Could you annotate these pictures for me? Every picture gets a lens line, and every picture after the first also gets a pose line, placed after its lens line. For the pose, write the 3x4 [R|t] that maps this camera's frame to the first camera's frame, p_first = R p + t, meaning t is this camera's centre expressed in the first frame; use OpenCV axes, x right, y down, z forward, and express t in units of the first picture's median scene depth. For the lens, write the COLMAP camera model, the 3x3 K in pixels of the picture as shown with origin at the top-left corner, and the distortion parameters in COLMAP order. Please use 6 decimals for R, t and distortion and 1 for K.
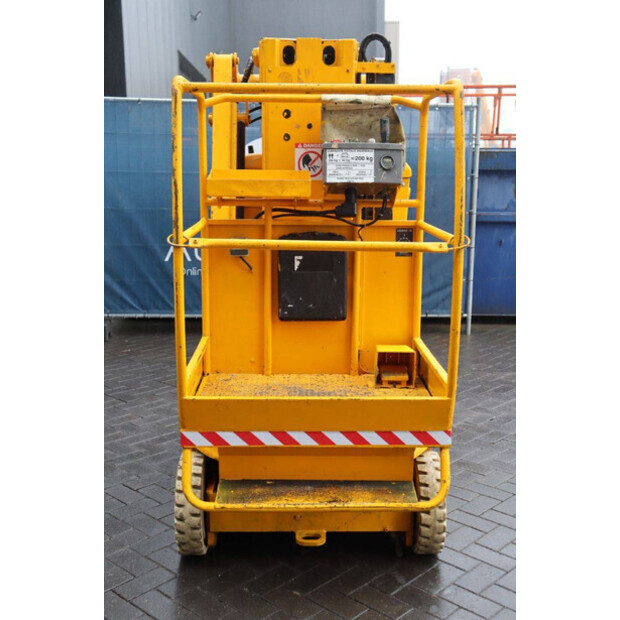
lens RADIAL K [[838.2, 0, 305.4], [0, 838.2, 307.3], [0, 0, 1]] dist [0.000684, 0.000000]
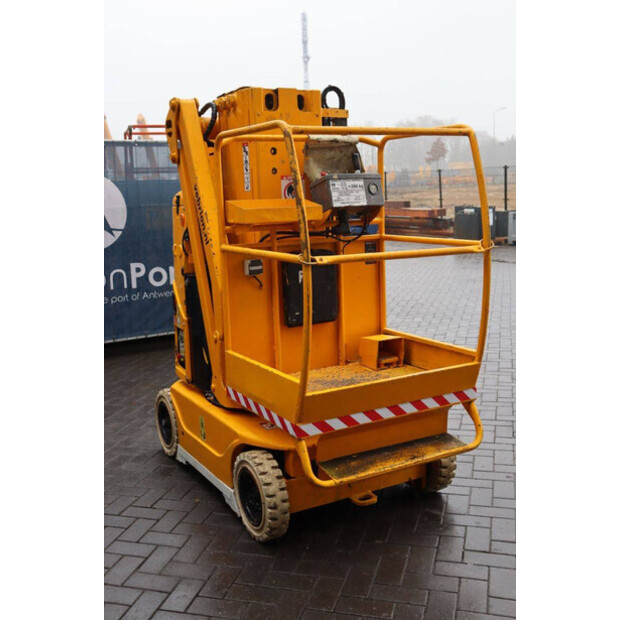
lens RADIAL K [[775.5, 0, 314.9], [0, 775.5, 312.4], [0, 0, 1]] dist [-0.061930, 0.000000]
pose [[0.863935, -0.111997, 0.490991, -0.545664], [0.121408, 0.992521, 0.012771, -0.014927], [-0.488749, 0.048577, 0.871071, 0.045857]]
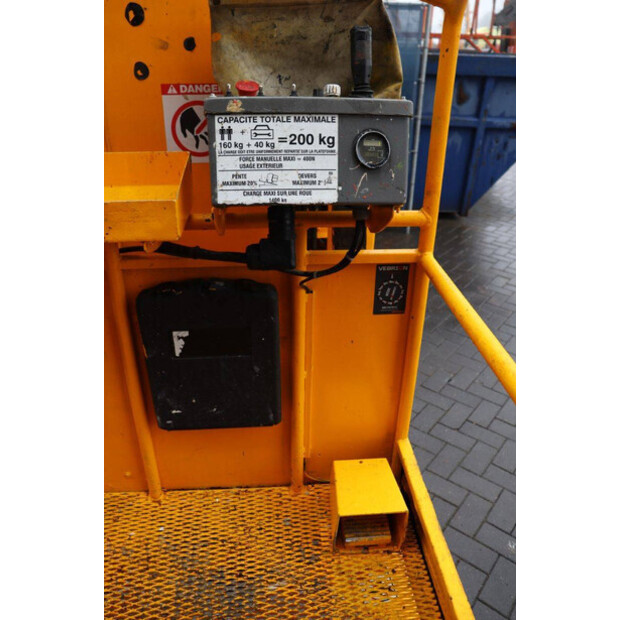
lens RADIAL K [[508.7, 0, 311.3], [0, 508.7, 307.8], [0, 0, 1]] dist [-0.119281, 0.012461]
pose [[0.997559, -0.025168, 0.065130, 0.050900], [0.003341, 0.948915, 0.315514, -0.171330], [-0.069744, -0.314527, 0.946683, 0.733623]]
